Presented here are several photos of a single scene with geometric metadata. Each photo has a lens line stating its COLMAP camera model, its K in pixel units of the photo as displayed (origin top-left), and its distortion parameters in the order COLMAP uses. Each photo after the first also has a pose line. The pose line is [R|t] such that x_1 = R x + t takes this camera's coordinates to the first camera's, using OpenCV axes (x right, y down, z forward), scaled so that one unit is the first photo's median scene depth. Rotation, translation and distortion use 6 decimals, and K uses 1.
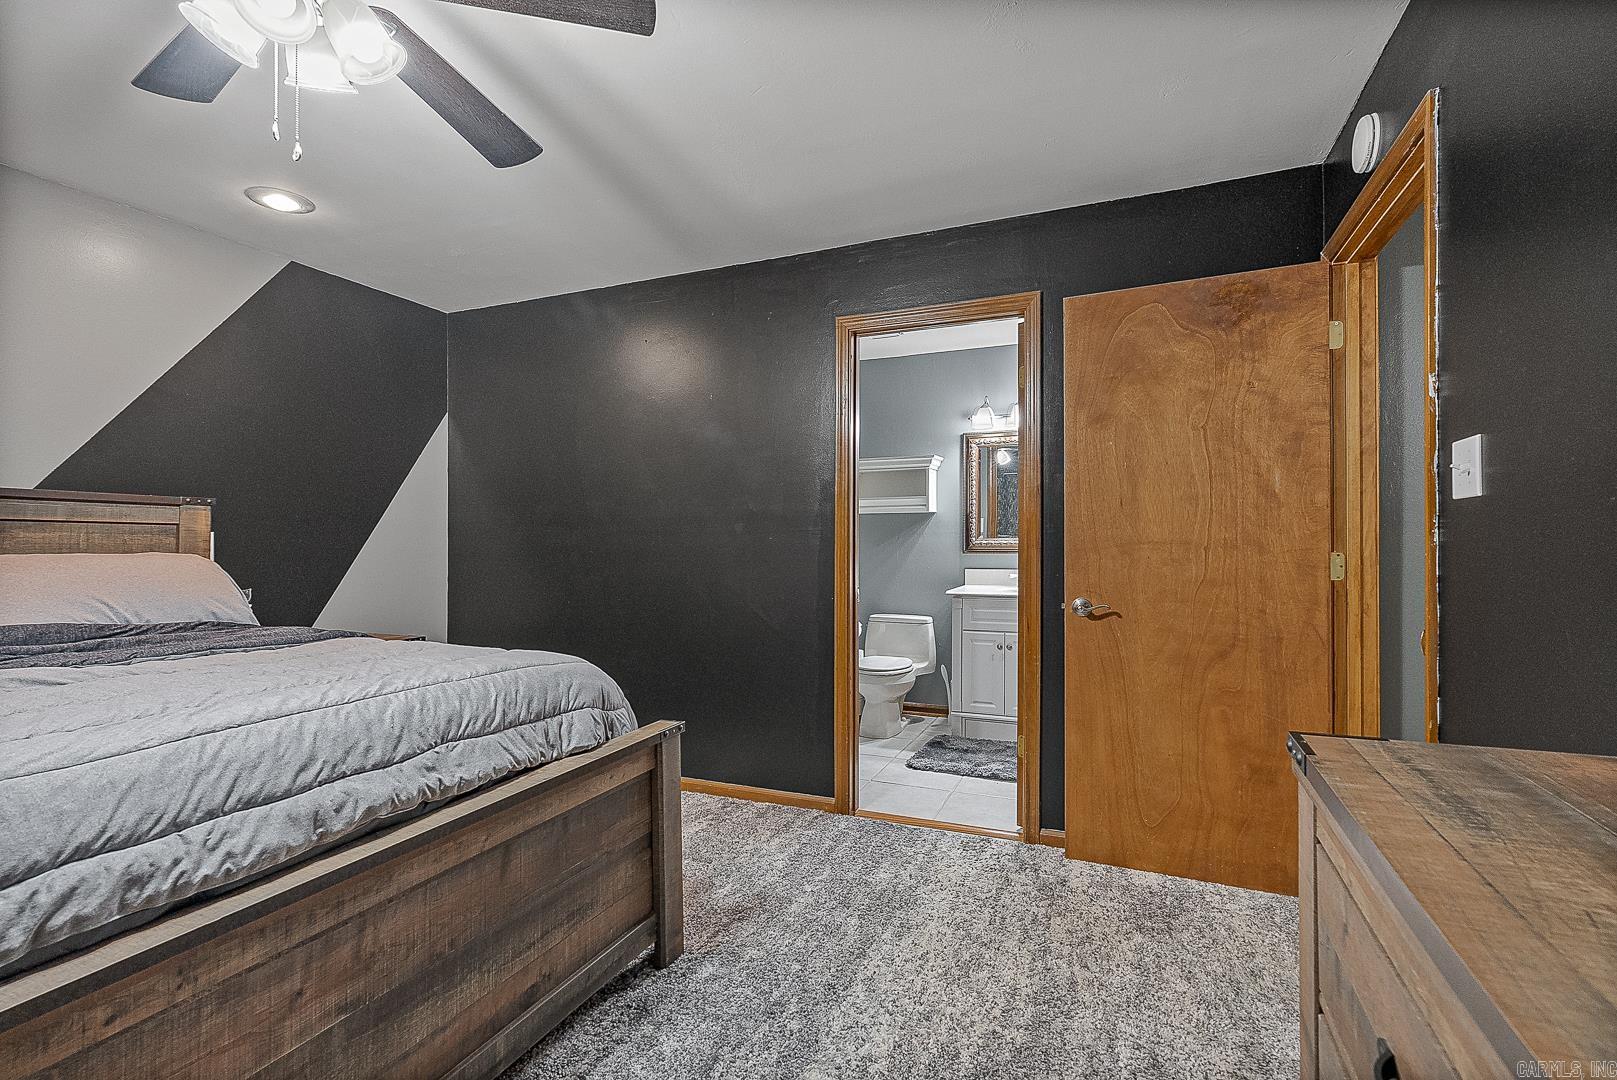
lens RADIAL K [[735.2, 0, 808.9], [0, 735.2, 536.7], [0, 0, 1]] dist [-0.005755, -0.000101]
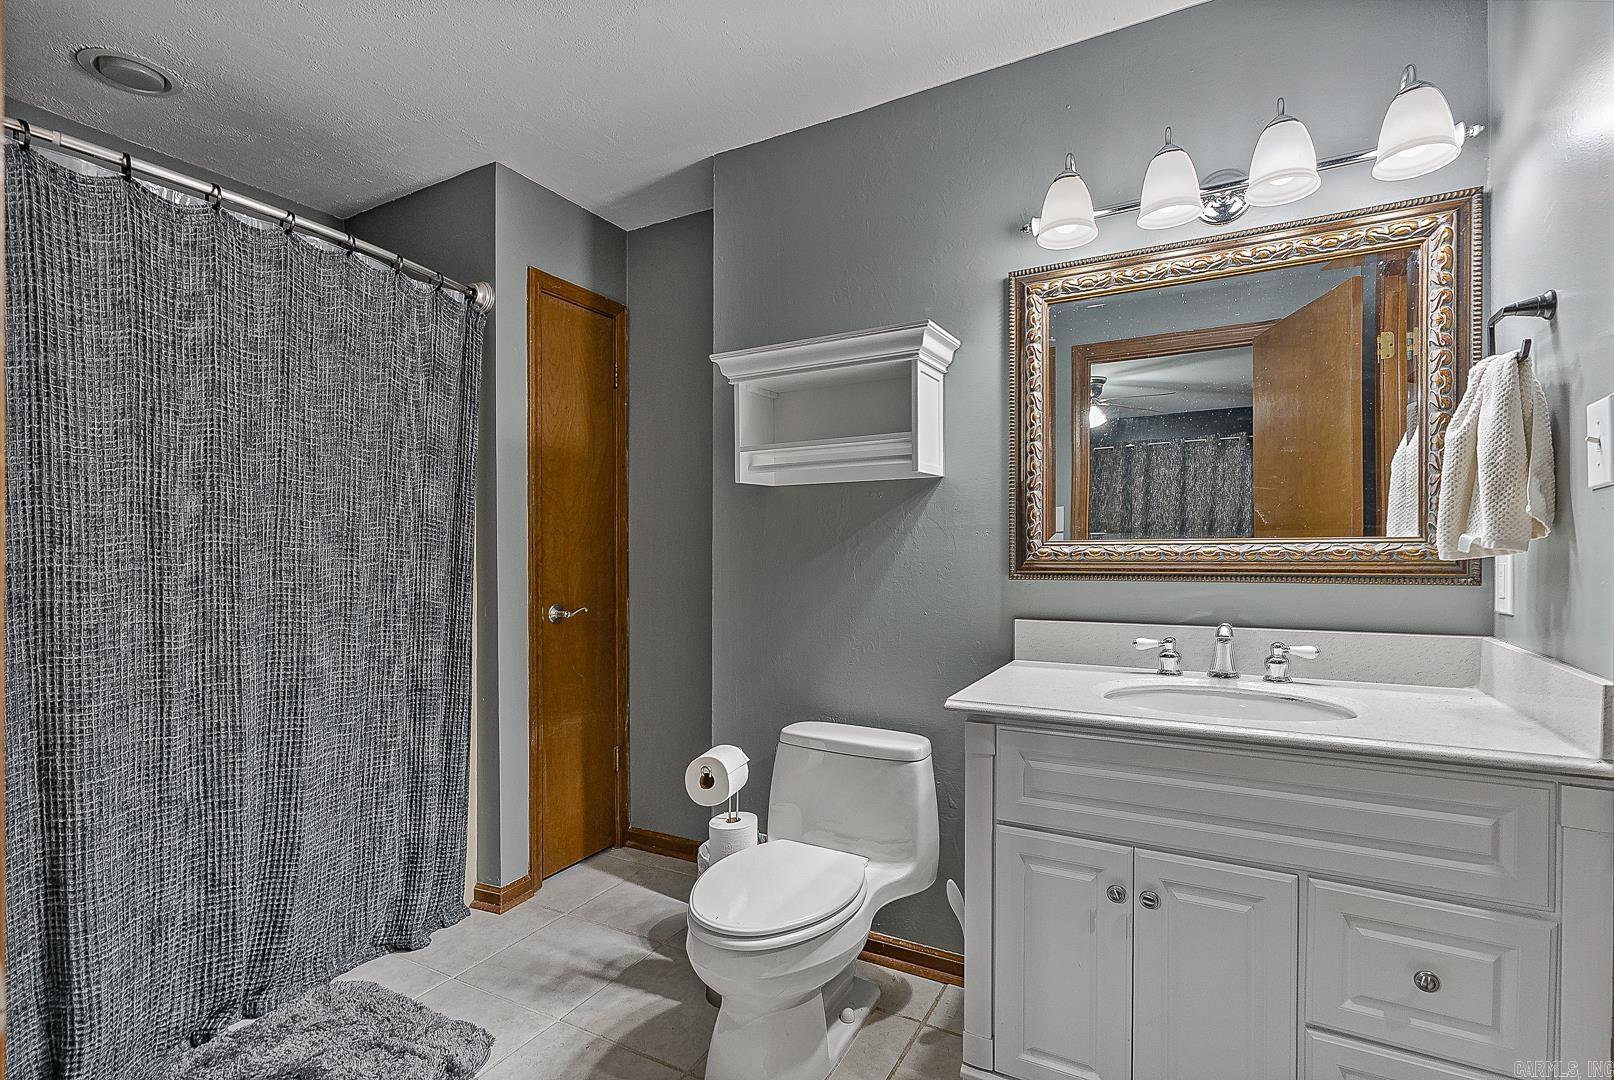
lens RADIAL K [[733.9, 0, 809.3], [0, 733.9, 551.2], [0, 0, 1]] dist [-0.005755, -0.000101]
pose [[0.994592, -0.004905, -0.103743, 0.145042], [0.006708, 0.999832, 0.017035, 0.000252], [0.103642, -0.017638, 0.994458, 0.603483]]
